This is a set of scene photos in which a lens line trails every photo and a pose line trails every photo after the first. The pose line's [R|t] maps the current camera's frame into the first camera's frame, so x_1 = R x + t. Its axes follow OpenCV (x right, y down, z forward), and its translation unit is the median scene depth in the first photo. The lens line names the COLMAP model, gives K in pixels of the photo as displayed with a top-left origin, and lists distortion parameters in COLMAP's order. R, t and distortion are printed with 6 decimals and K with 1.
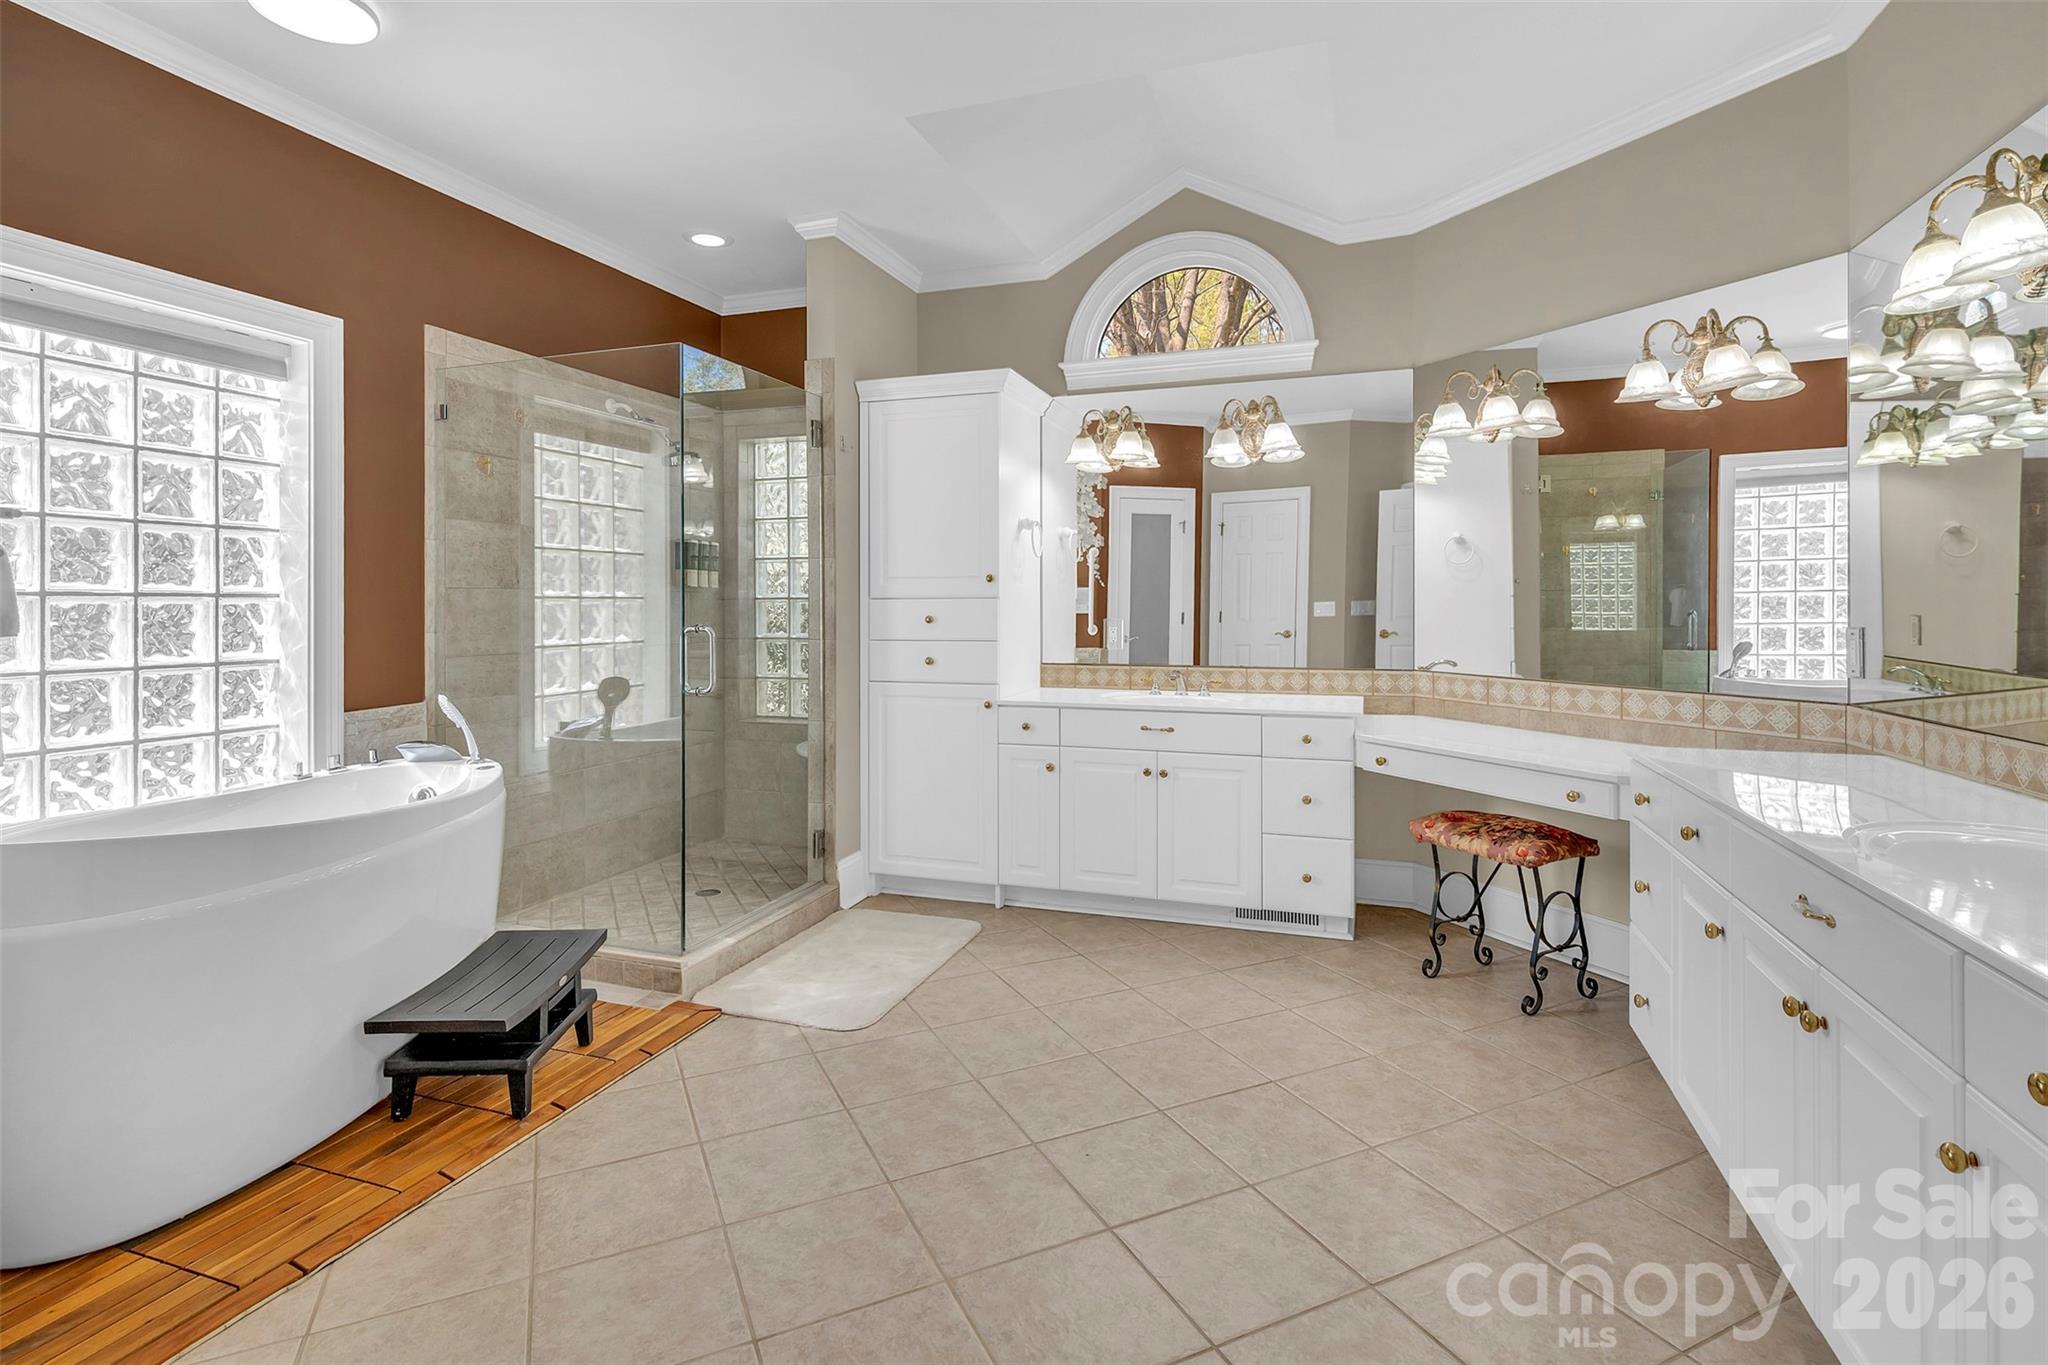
lens RADIAL K [[977.7, 0, 1022.3], [0, 977.7, 601.9], [0, 0, 1]] dist [-0.002327, -0.000750]
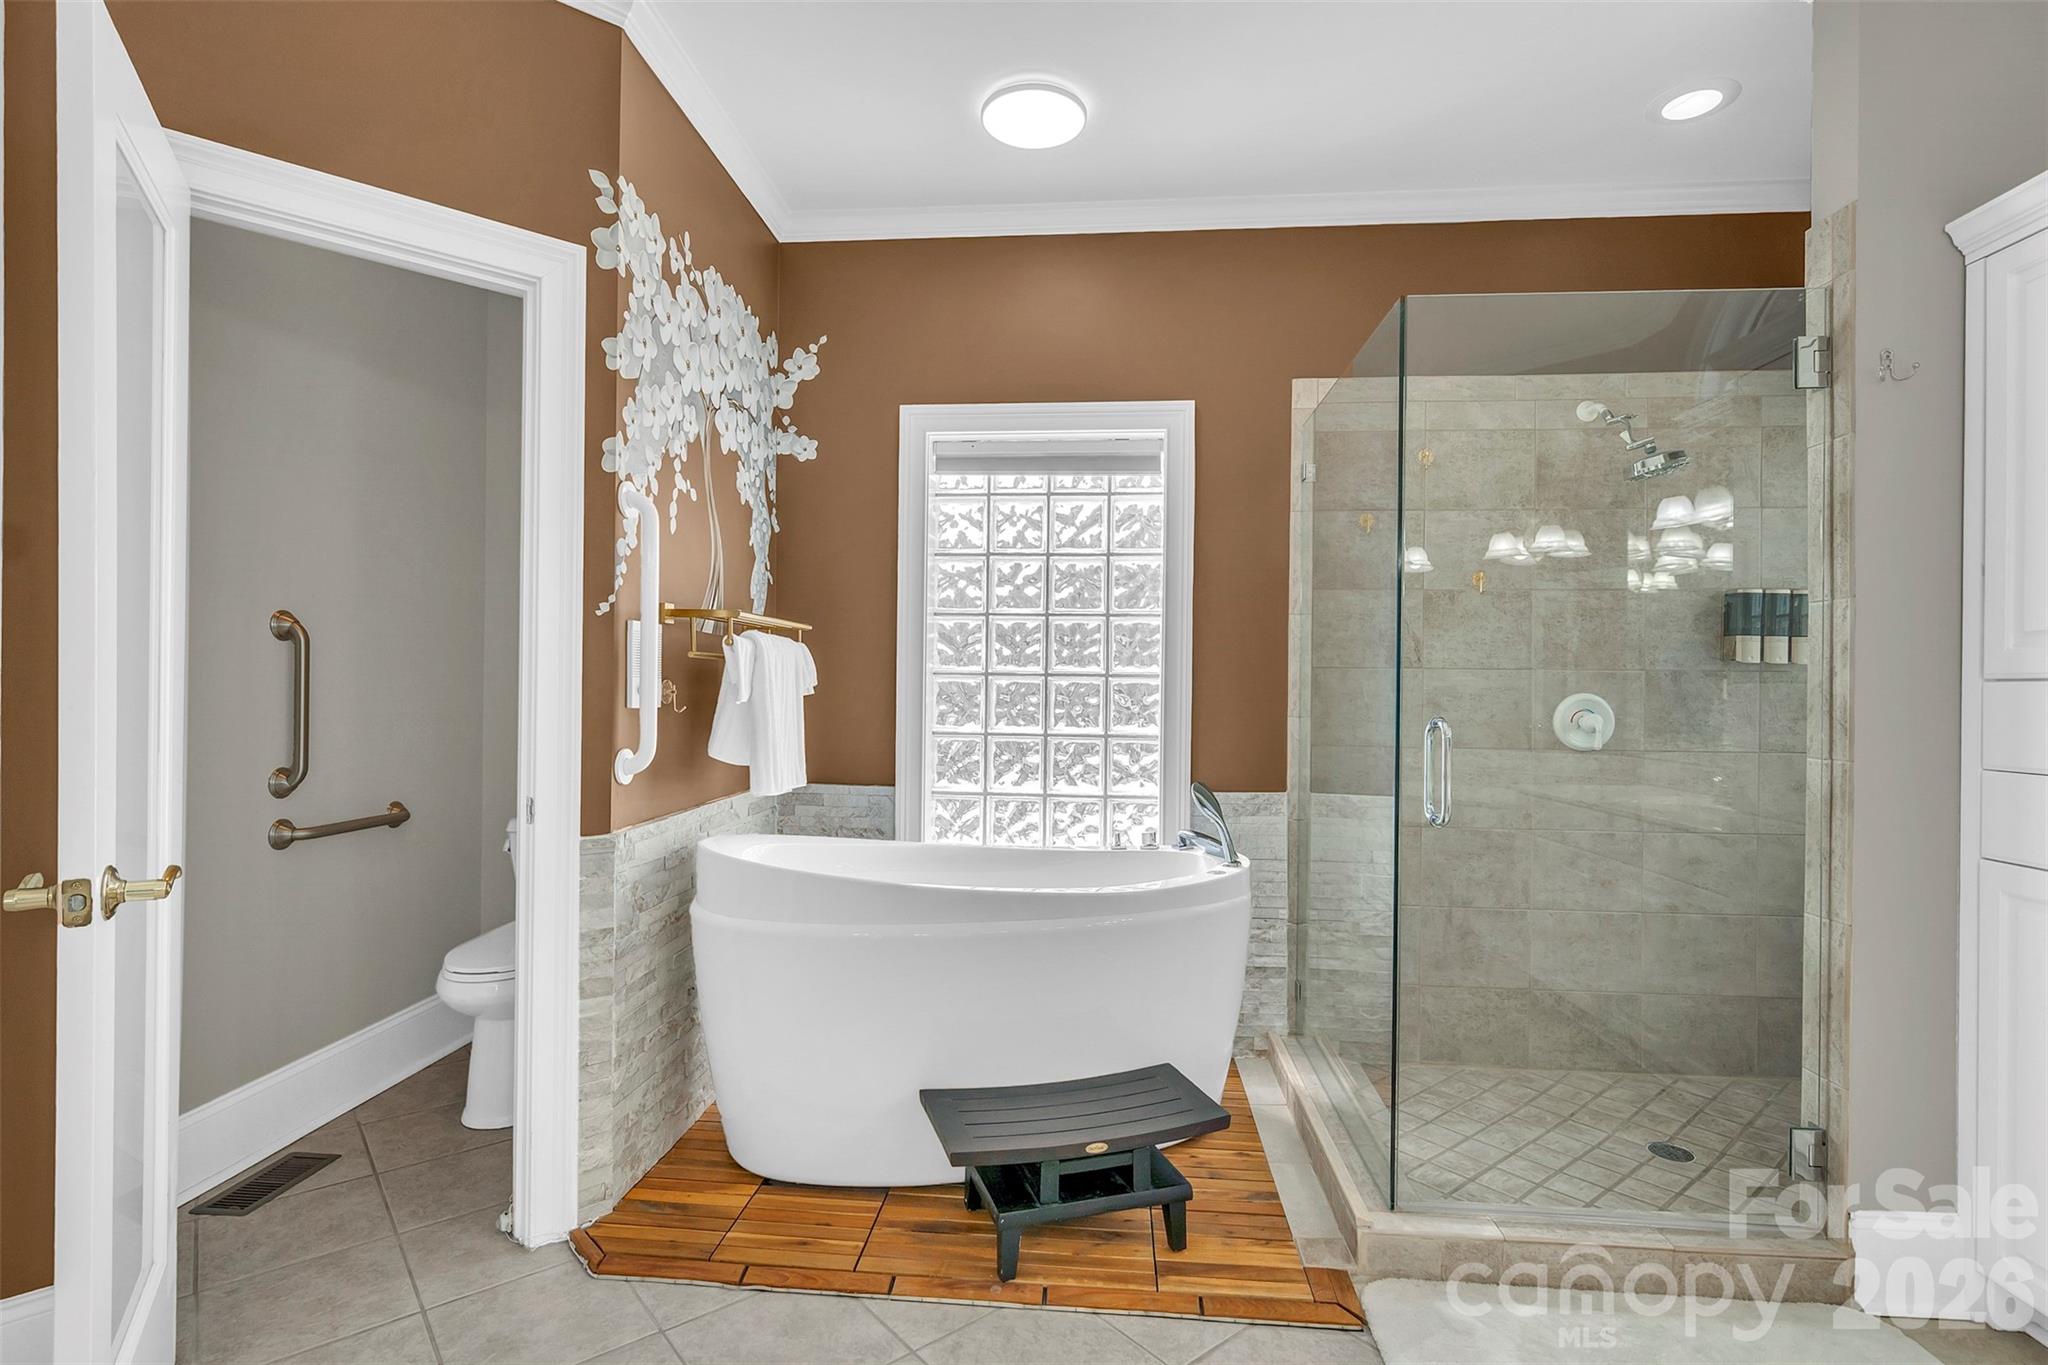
lens RADIAL K [[977.7, 0, 1022.9], [0, 977.7, 688.9], [0, 0, 1]] dist [-0.002327, -0.000750]
pose [[0.250624, 0.004977, -0.968072, 0.262711], [-0.009711, 0.999949, 0.002627, 0.006311], [0.968036, 0.008742, 0.250660, 0.657230]]
